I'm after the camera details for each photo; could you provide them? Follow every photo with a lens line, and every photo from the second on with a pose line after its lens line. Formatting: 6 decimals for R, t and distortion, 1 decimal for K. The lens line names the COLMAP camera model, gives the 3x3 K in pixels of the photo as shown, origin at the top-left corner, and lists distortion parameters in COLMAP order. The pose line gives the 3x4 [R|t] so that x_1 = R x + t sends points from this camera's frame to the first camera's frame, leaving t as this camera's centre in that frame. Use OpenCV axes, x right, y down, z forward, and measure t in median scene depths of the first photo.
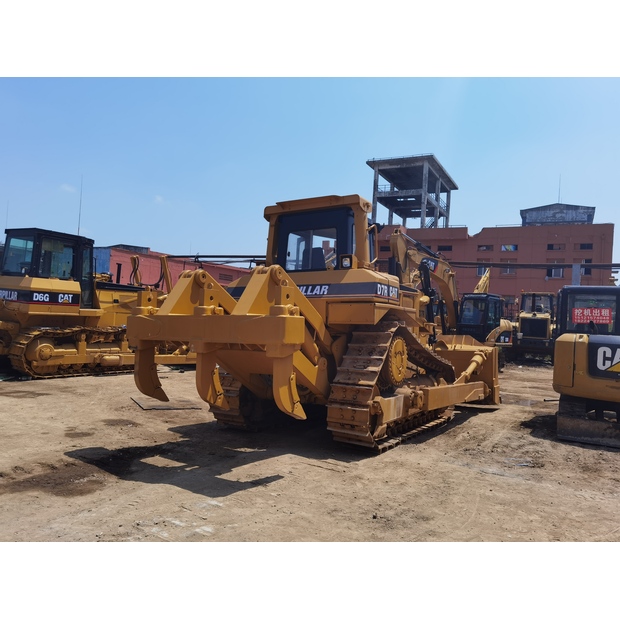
lens RADIAL K [[495.6, 0, 310.9], [0, 495.6, 308.2], [0, 0, 1]] dist [0.021641, -0.013939]
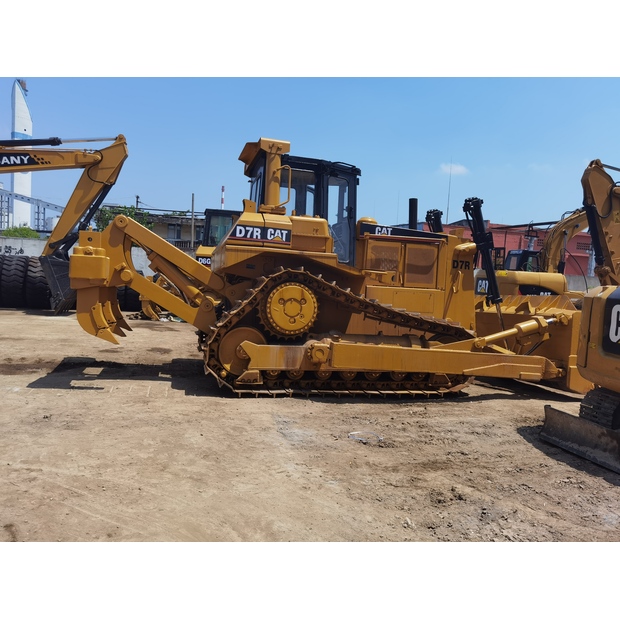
lens RADIAL K [[495.6, 0, 310.9], [0, 495.6, 308.2], [0, 0, 1]] dist [0.021641, -0.013939]
pose [[0.728267, 0.031854, -0.684553, 0.748553], [-0.000634, 0.998950, 0.045810, 0.055483], [0.685293, -0.032928, 0.727523, 0.307281]]
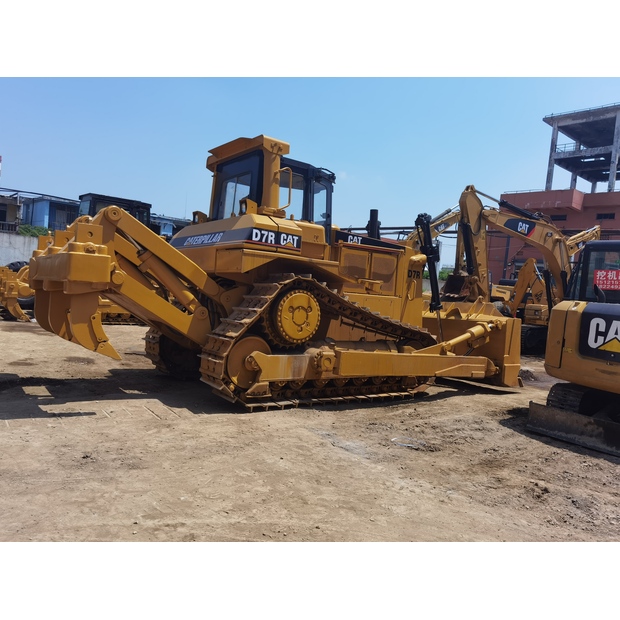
lens RADIAL K [[495.6, 0, 310.9], [0, 495.6, 308.2], [0, 0, 1]] dist [0.021641, -0.013939]
pose [[0.932413, 0.047114, -0.358311, 0.463273], [-0.029956, 0.998130, 0.053292, 0.036540], [0.360151, -0.038957, 0.932080, 0.143786]]
